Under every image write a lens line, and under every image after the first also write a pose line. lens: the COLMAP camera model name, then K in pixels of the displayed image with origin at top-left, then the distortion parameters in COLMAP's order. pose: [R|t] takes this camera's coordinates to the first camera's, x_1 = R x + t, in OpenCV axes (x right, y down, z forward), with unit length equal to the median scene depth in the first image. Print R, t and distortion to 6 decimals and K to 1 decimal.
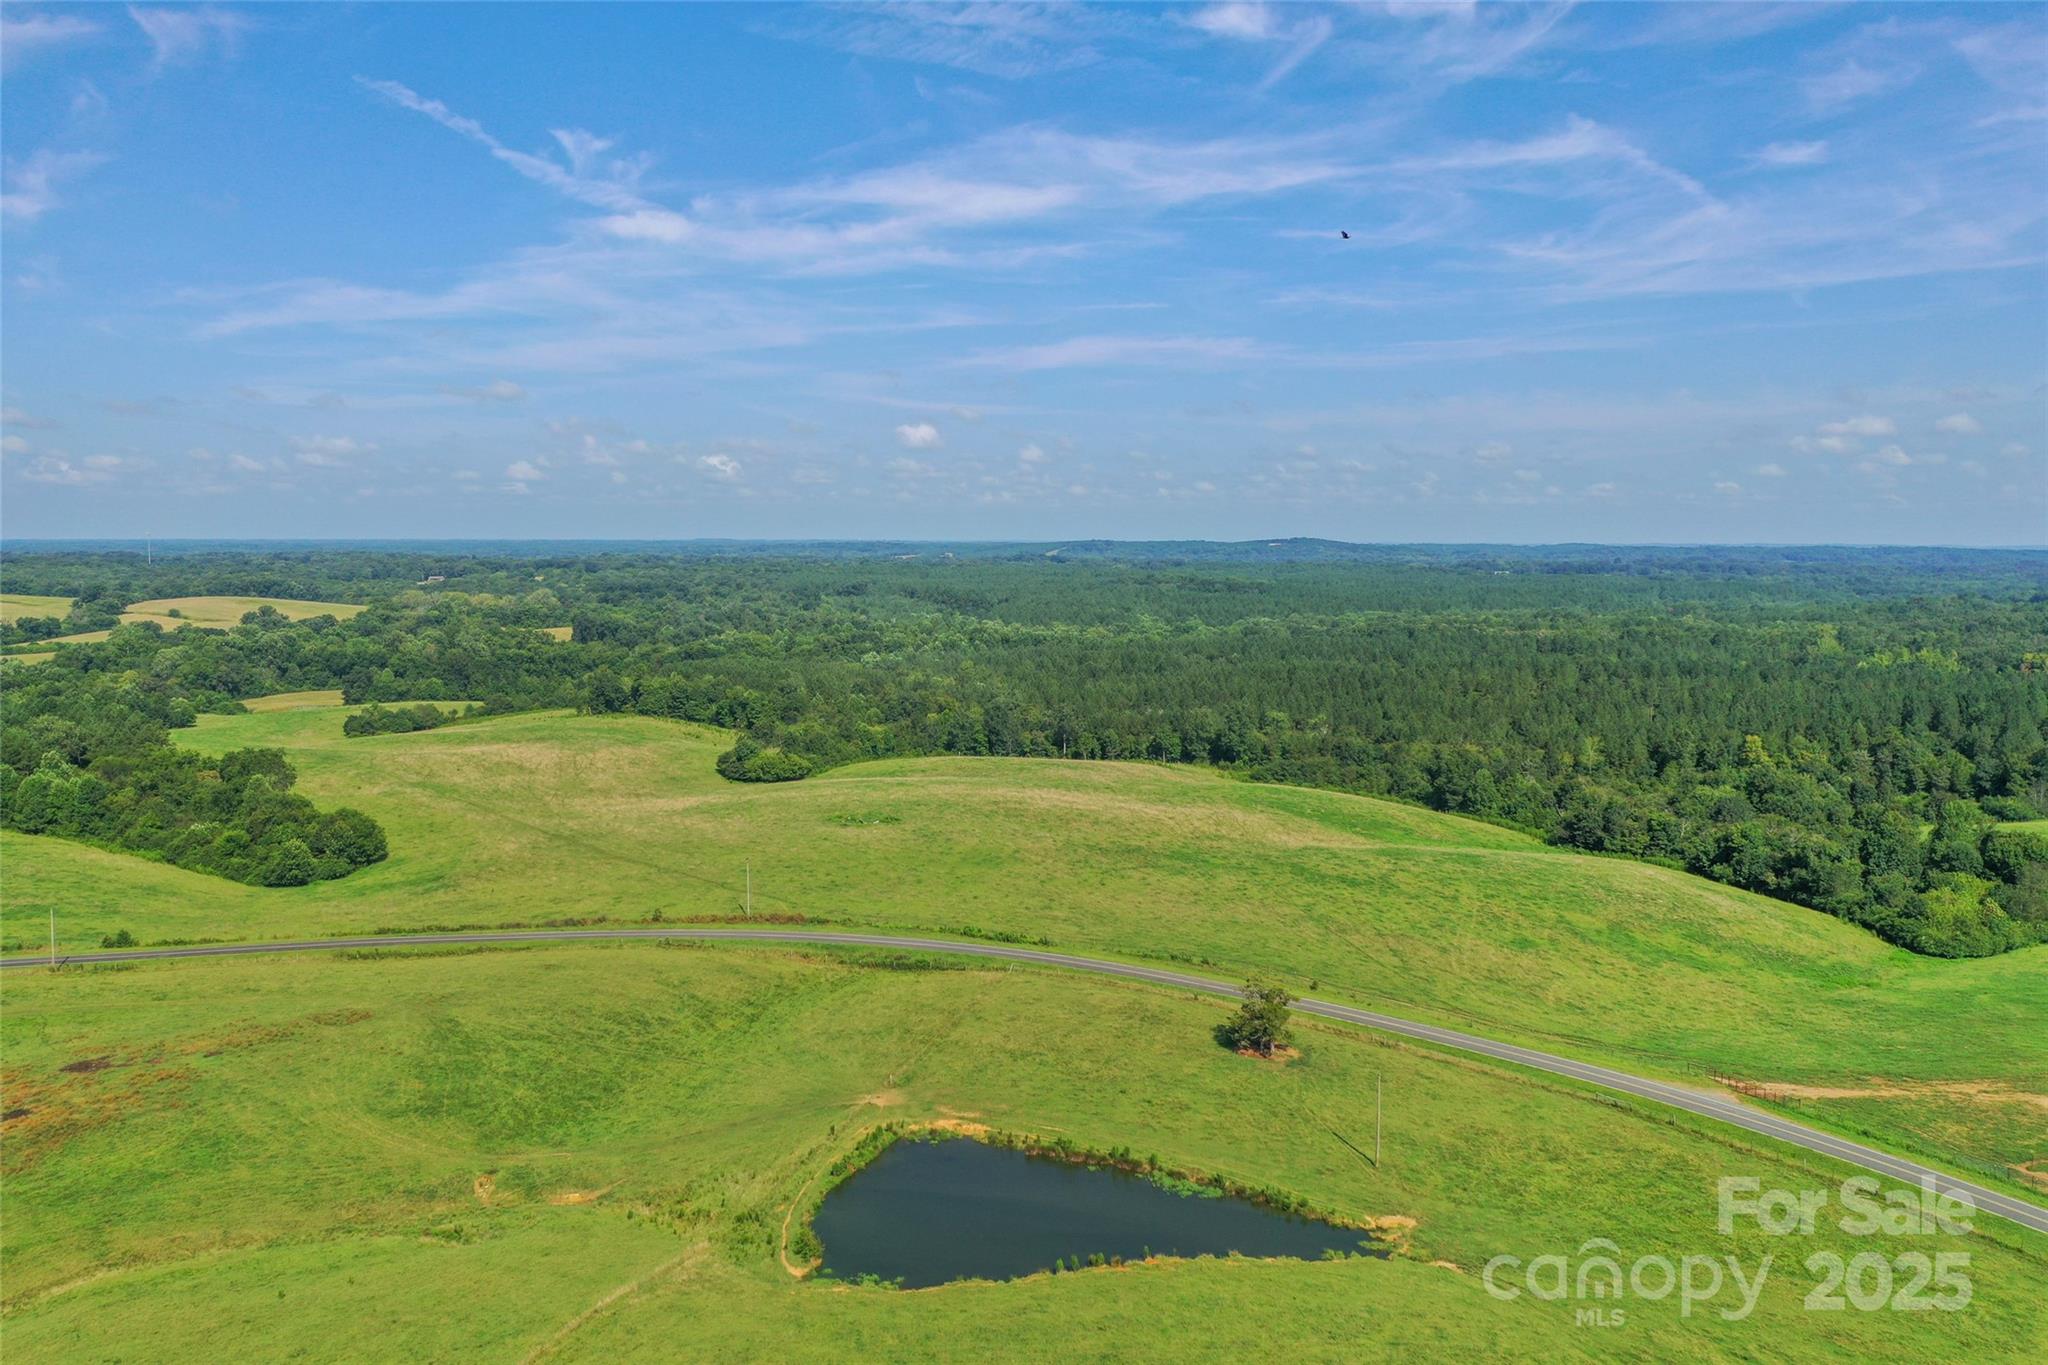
lens RADIAL K [[1598.9, 0, 1103.1], [0, 1598.9, 697.8], [0, 0, 1]] dist [-0.011830, 0.000802]
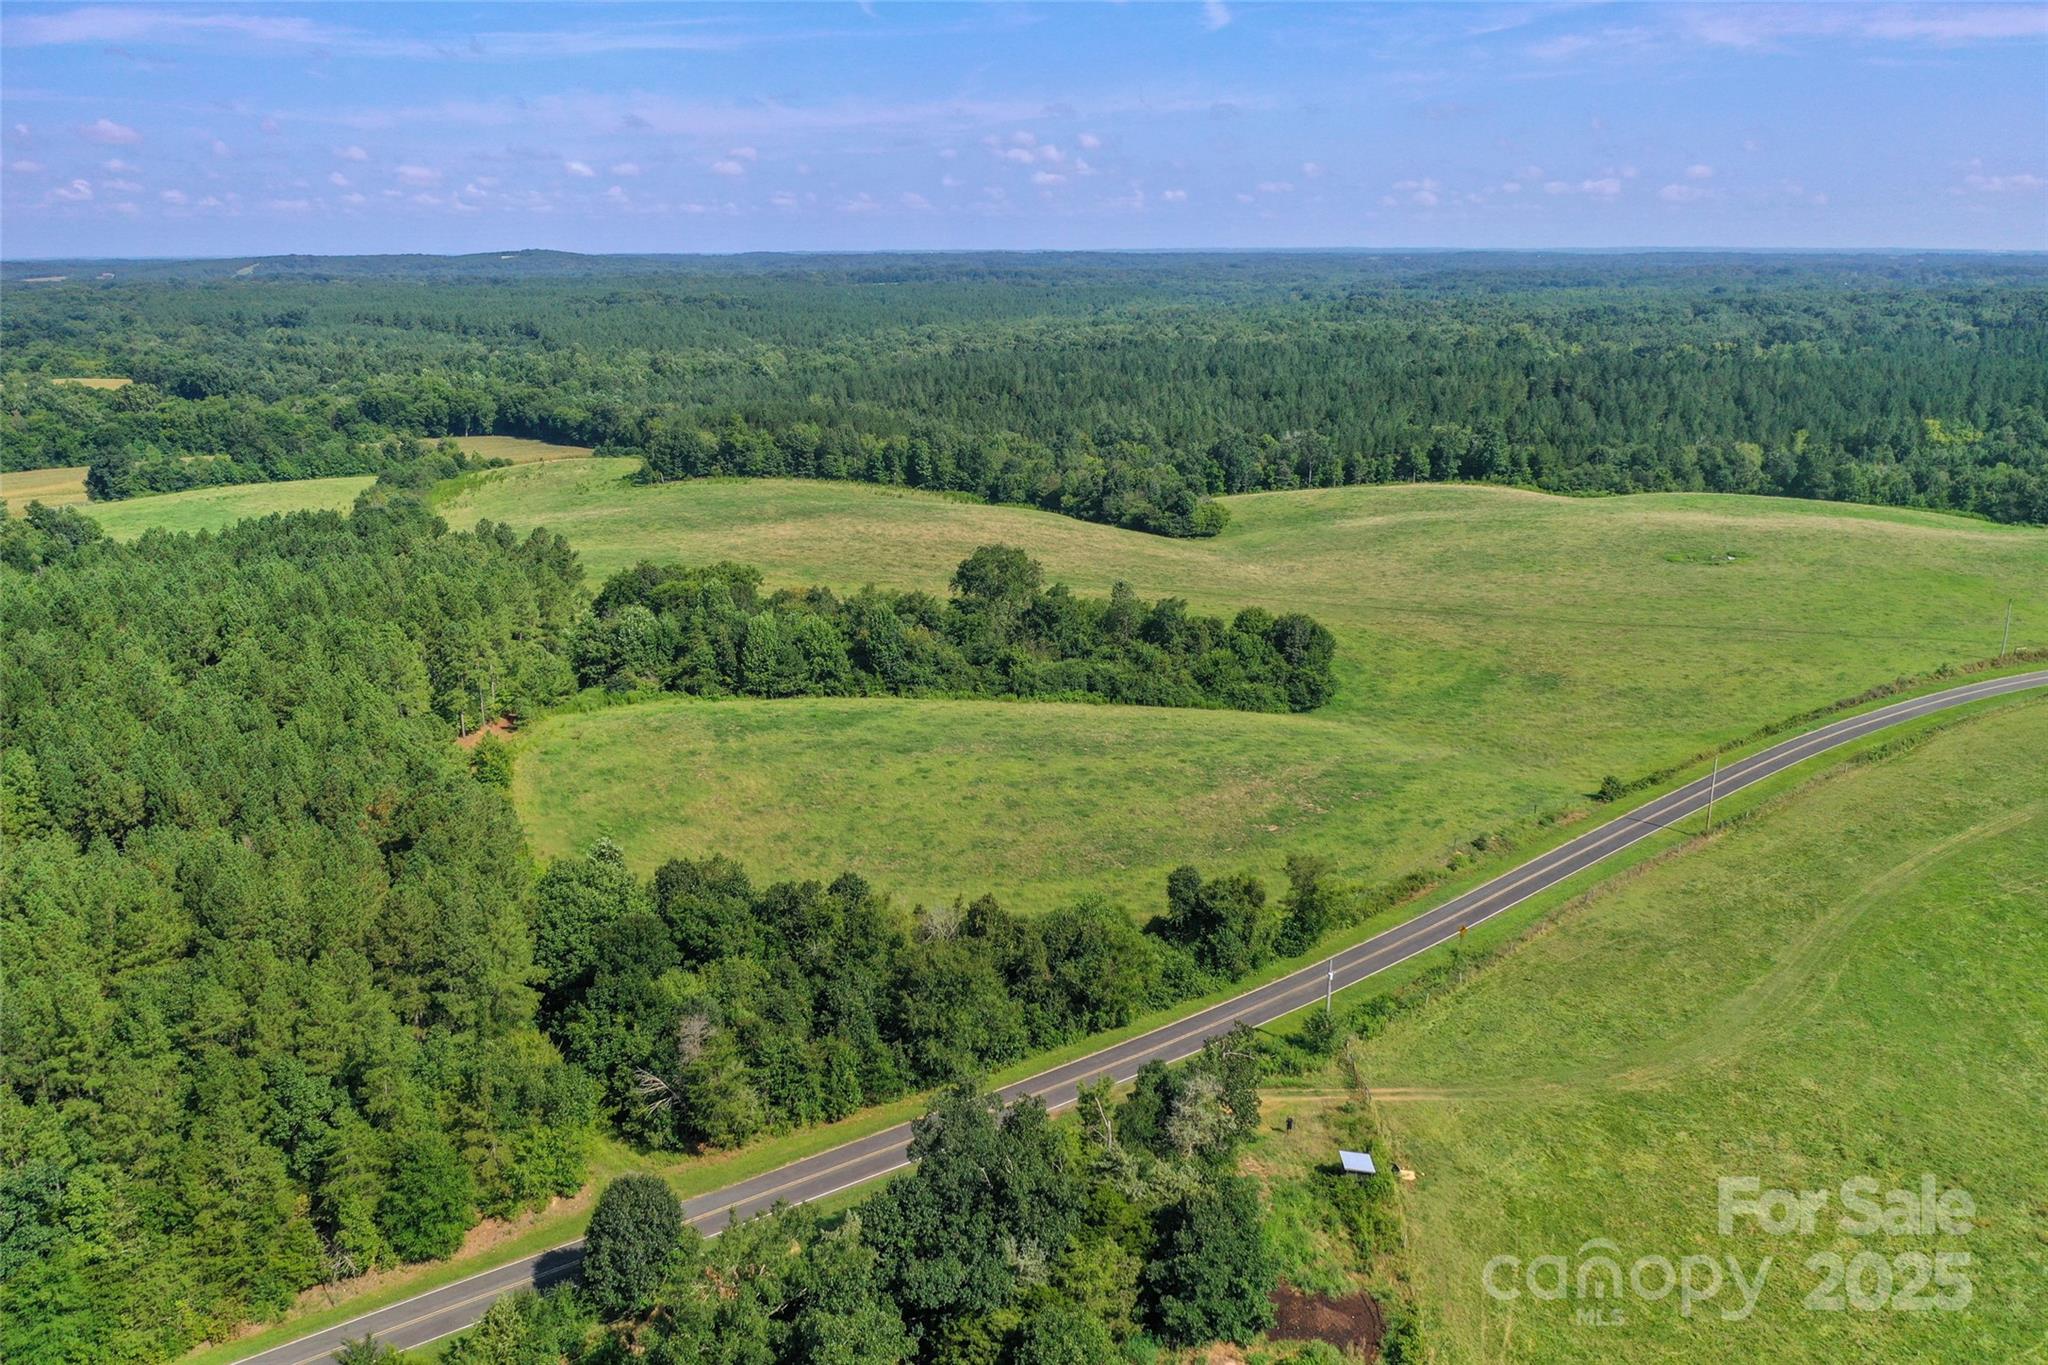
lens RADIAL K [[1598.9, 0, 999.1], [0, 1598.9, 671.5], [0, 0, 1]] dist [-0.011830, 0.000802]
pose [[0.878207, -0.131017, 0.459987, -0.119872], [0.056368, 0.983398, 0.172482, -0.005327], [-0.474948, -0.125546, 0.871012, 0.046206]]
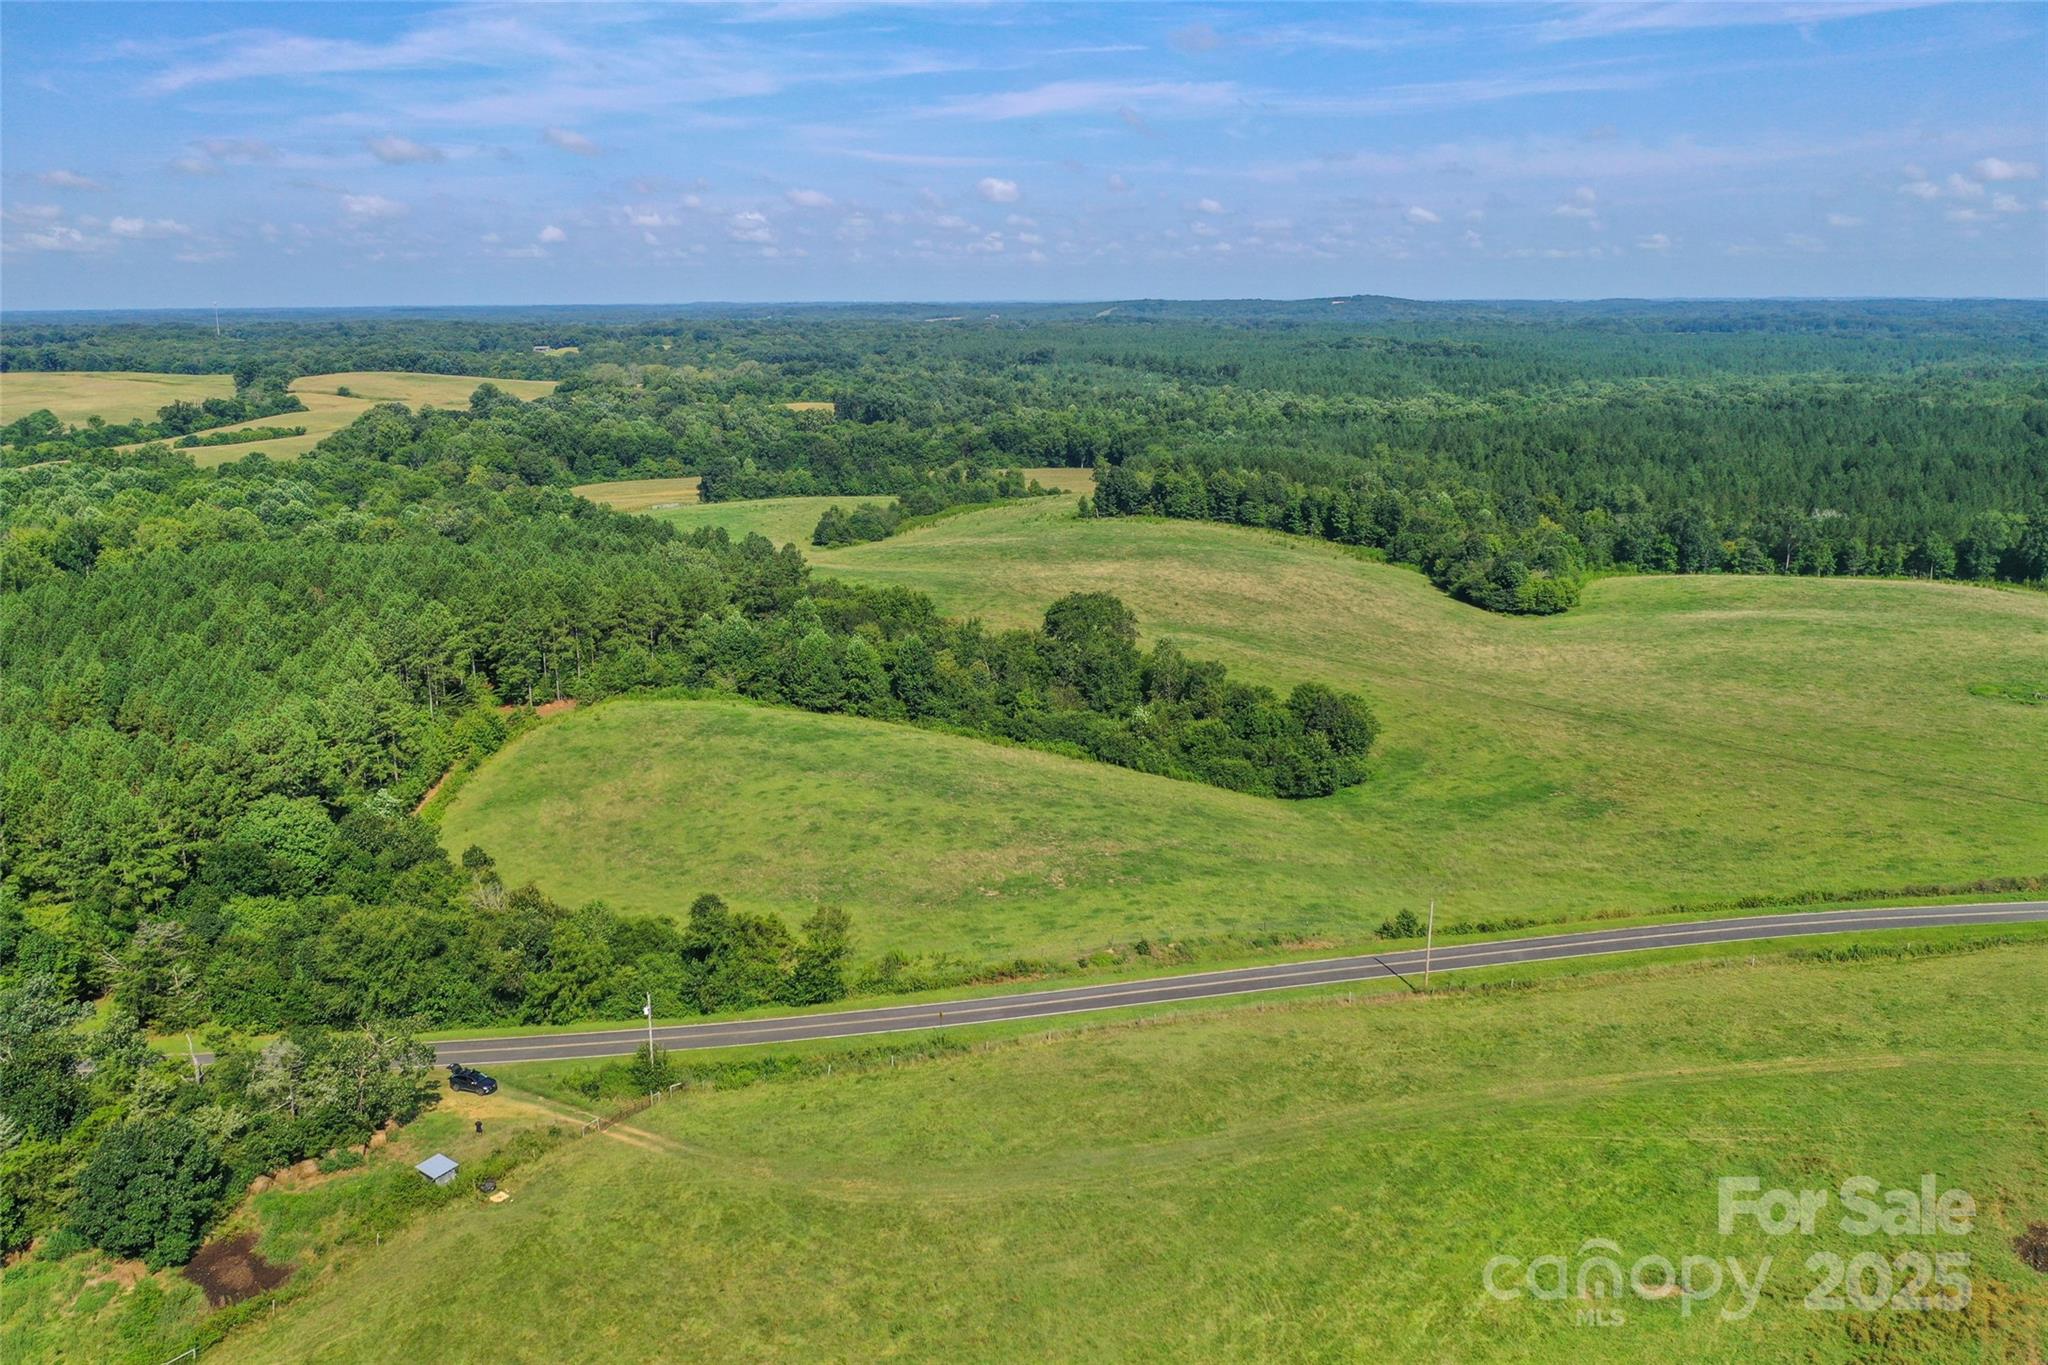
lens RADIAL K [[1598.9, 0, 1033.0], [0, 1598.9, 678.3], [0, 0, 1]] dist [-0.011830, 0.000802]
pose [[0.999878, -0.006382, -0.014241, -0.074457], [0.008228, 0.990994, 0.133654, -0.003914], [0.013260, -0.133755, 0.990926, 0.034492]]
